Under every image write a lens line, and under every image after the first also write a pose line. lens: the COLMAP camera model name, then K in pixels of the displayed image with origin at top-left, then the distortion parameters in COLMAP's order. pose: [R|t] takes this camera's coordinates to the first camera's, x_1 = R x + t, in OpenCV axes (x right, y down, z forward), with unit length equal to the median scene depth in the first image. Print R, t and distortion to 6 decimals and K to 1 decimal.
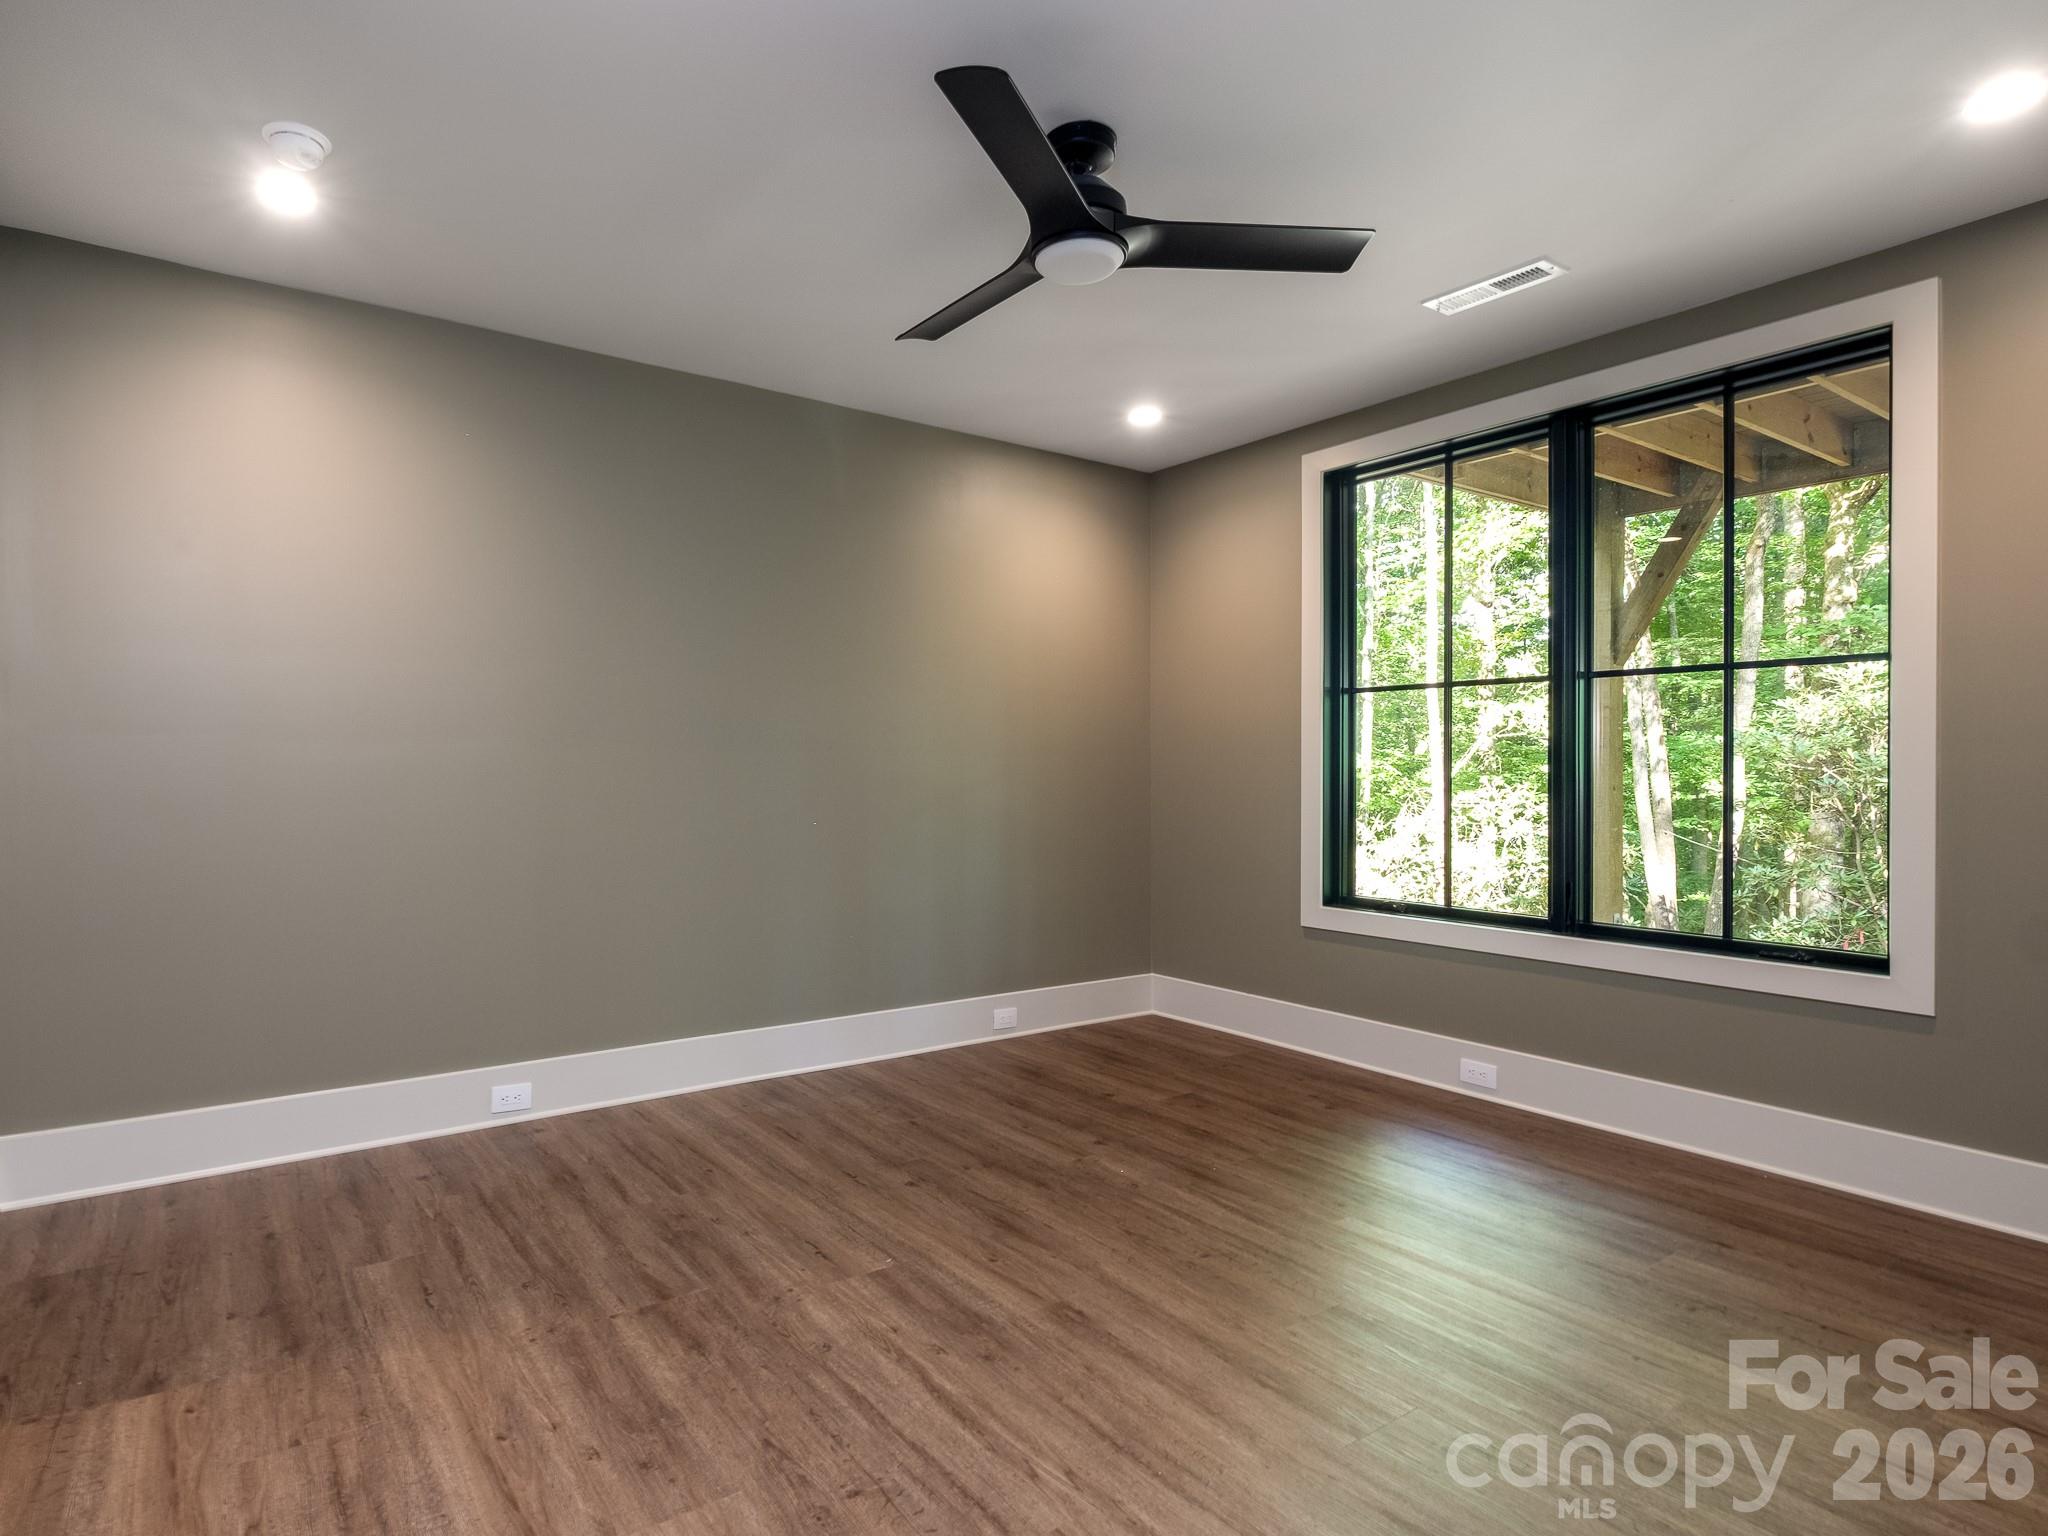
lens RADIAL K [[1040.8, 0, 1024.0], [0, 1040.8, 768.0], [0, 0, 1]] dist [-0.003182, -0.000572]
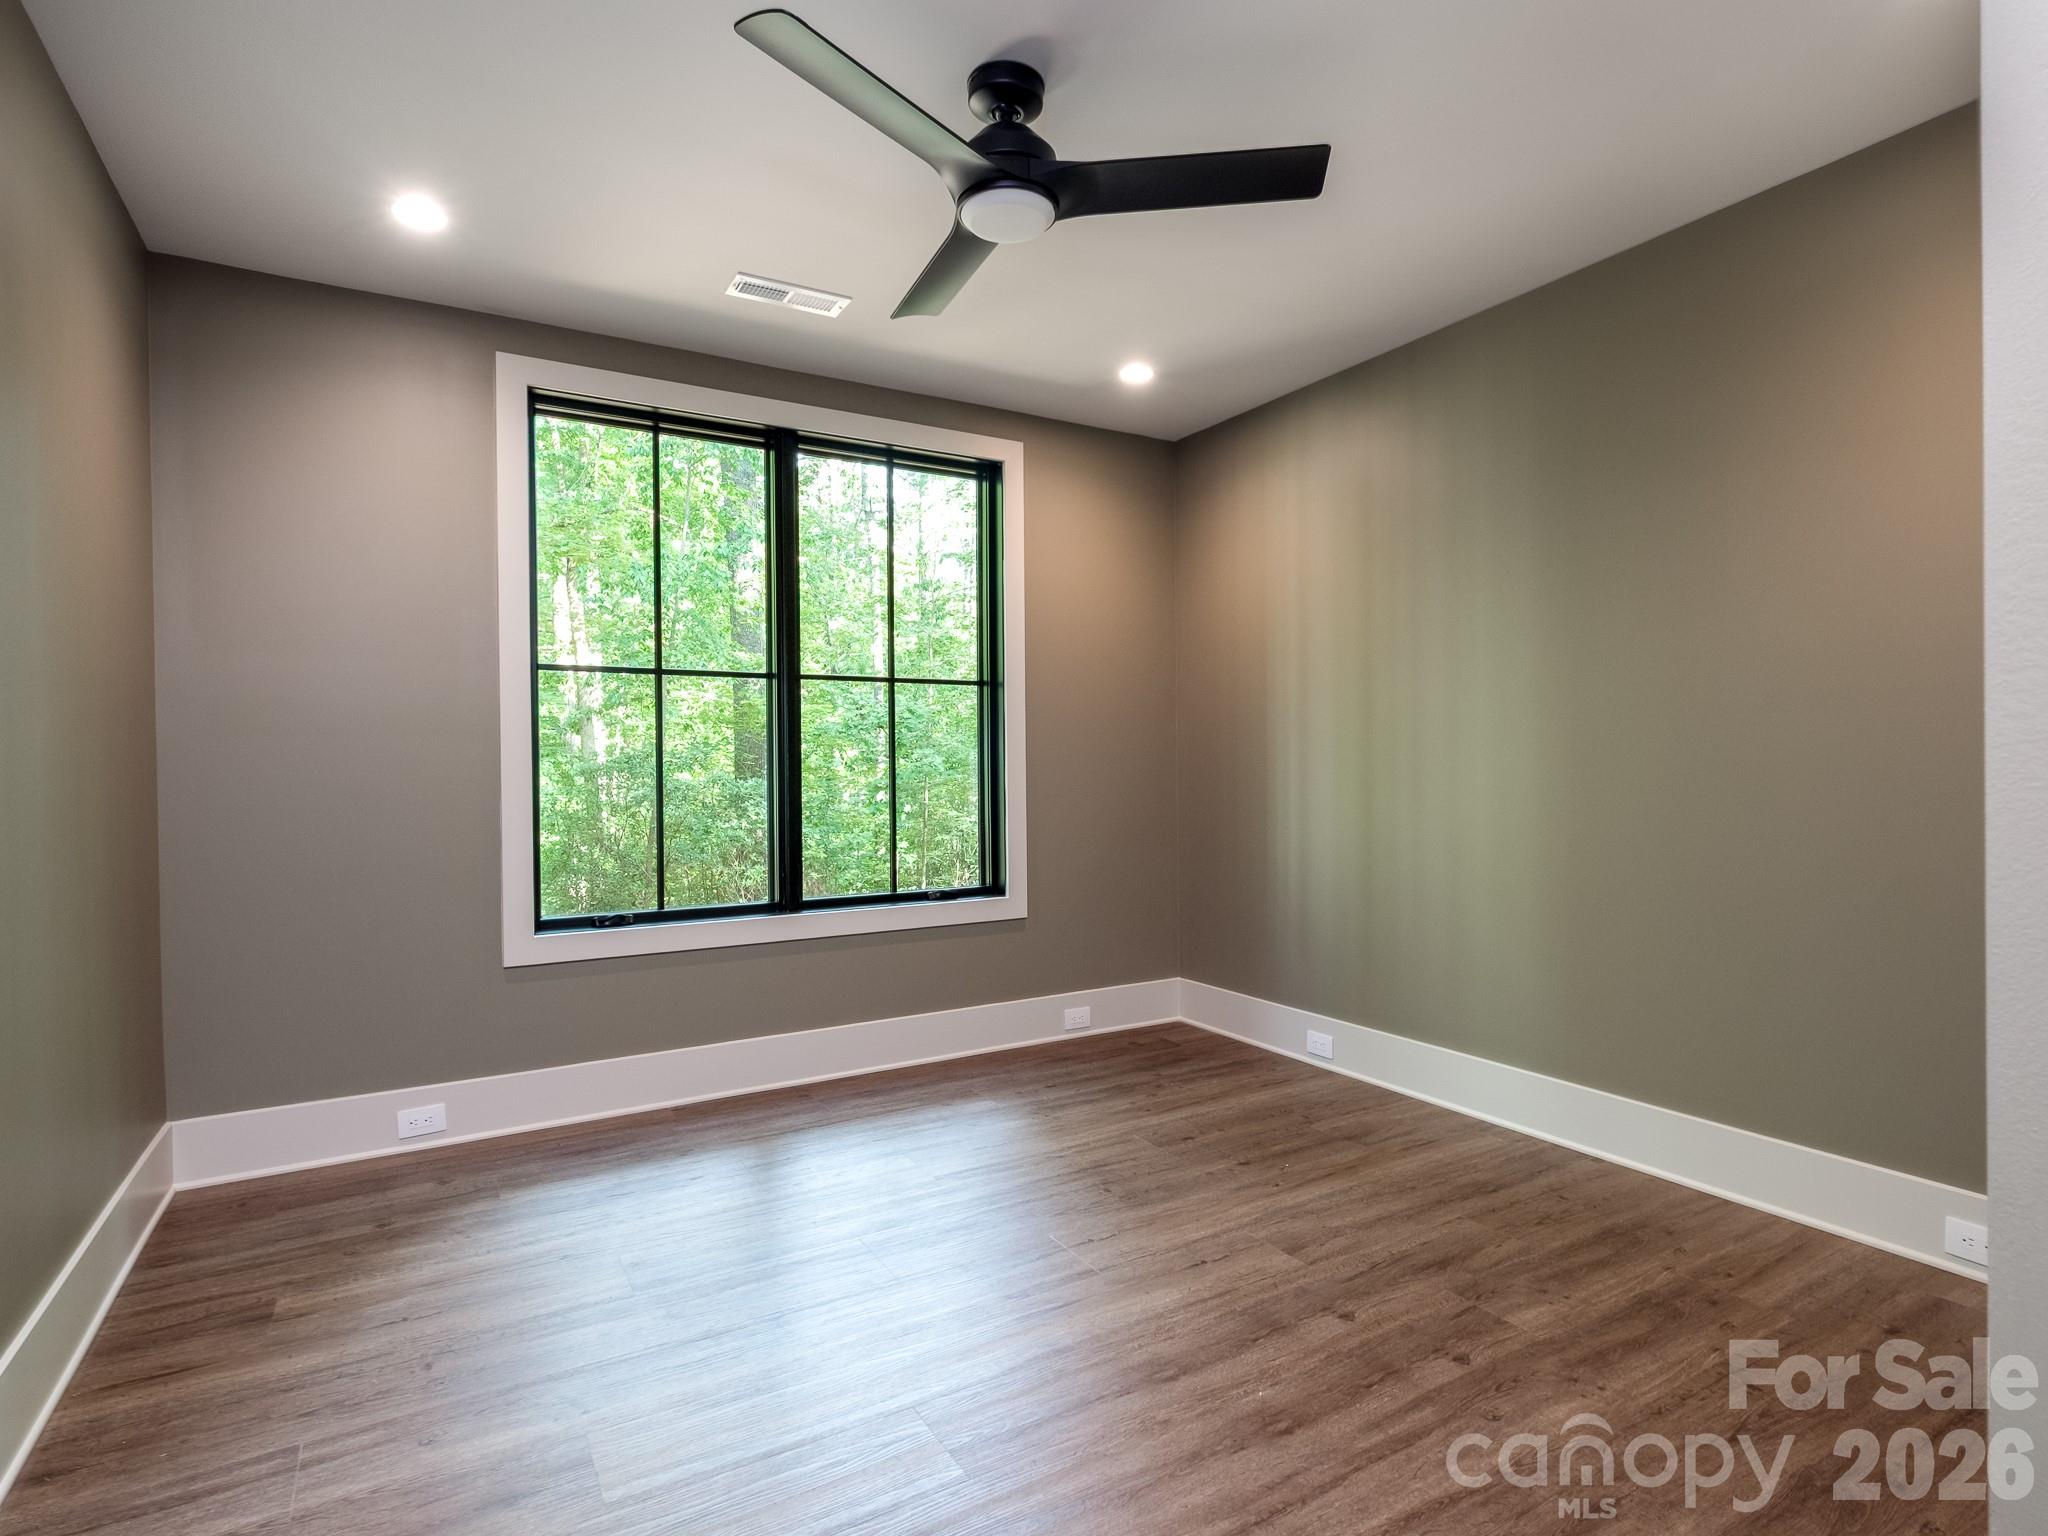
lens RADIAL K [[1040.8, 0, 1024.0], [0, 1040.8, 768.0], [0, 0, 1]] dist [-0.003182, -0.000572]
pose [[0.130558, -0.012414, 0.991363, -0.622659], [0.006943, 0.999909, 0.011607, -0.004347], [-0.991416, 0.005368, 0.130633, 0.729899]]
